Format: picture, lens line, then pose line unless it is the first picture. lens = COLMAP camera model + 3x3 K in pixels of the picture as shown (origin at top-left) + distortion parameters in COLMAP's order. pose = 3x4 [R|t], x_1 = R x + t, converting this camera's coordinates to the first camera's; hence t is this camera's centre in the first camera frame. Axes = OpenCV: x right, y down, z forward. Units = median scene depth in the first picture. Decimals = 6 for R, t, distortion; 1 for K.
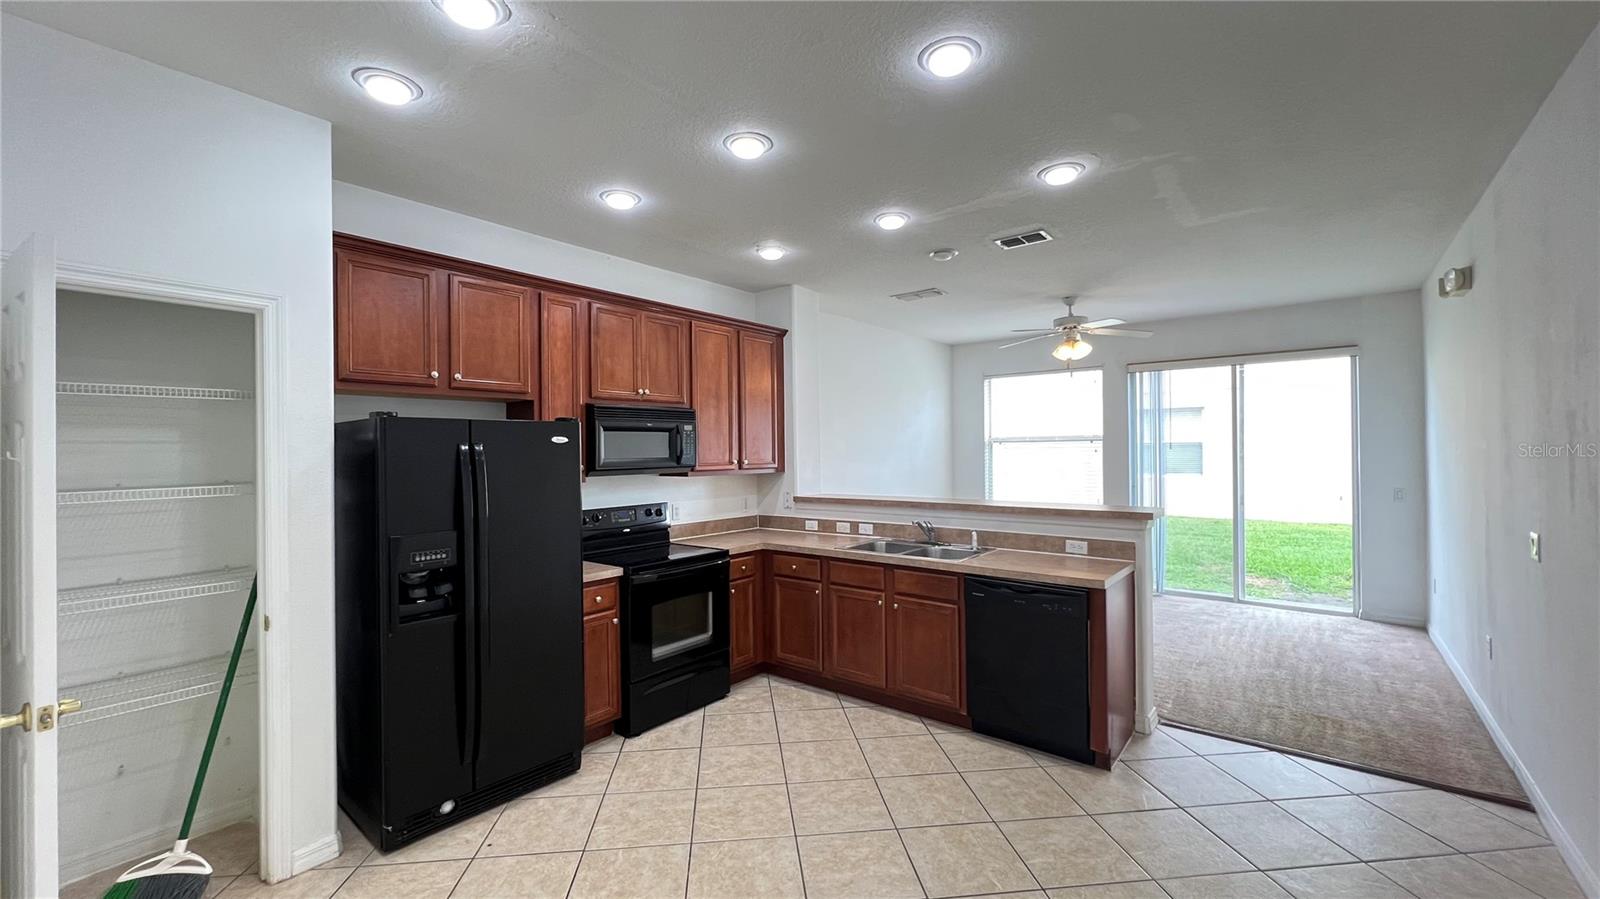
lens RADIAL K [[641.6, 0, 796.7], [0, 641.6, 448.8], [0, 0, 1]] dist [-0.000519, 0.000151]
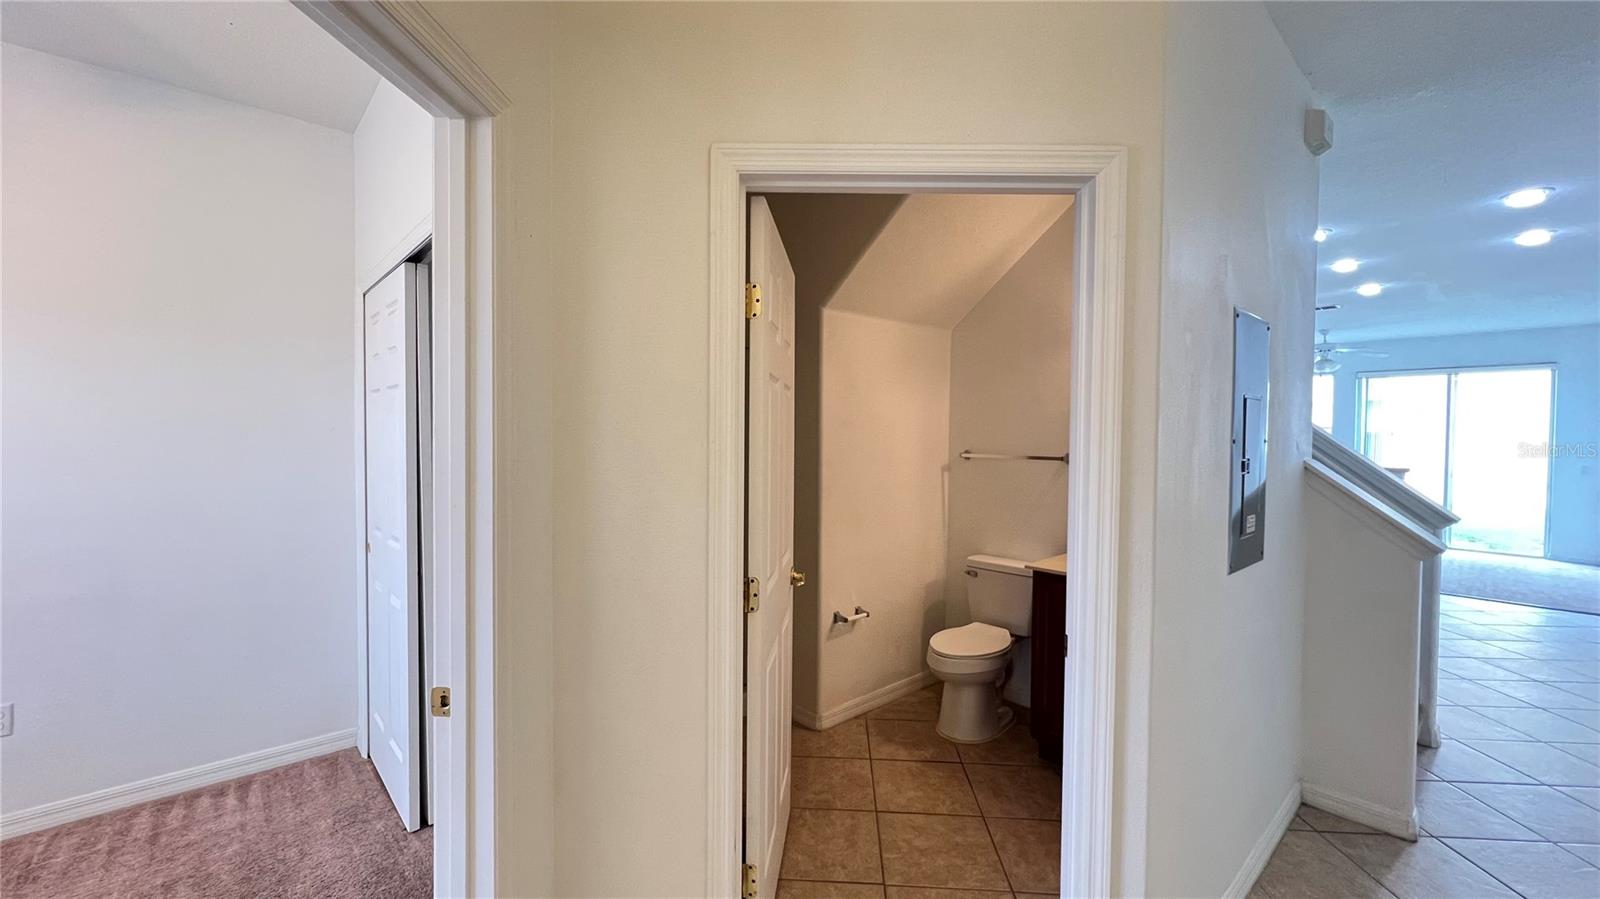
lens RADIAL K [[641.6, 0, 796.7], [0, 641.6, 448.8], [0, 0, 1]] dist [-0.000519, 0.000151]
pose [[0.986624, 0.024027, -0.161231, -0.706652], [-0.019971, 0.999443, 0.026727, 0.026278], [0.161783, -0.023150, 0.986555, -0.869144]]
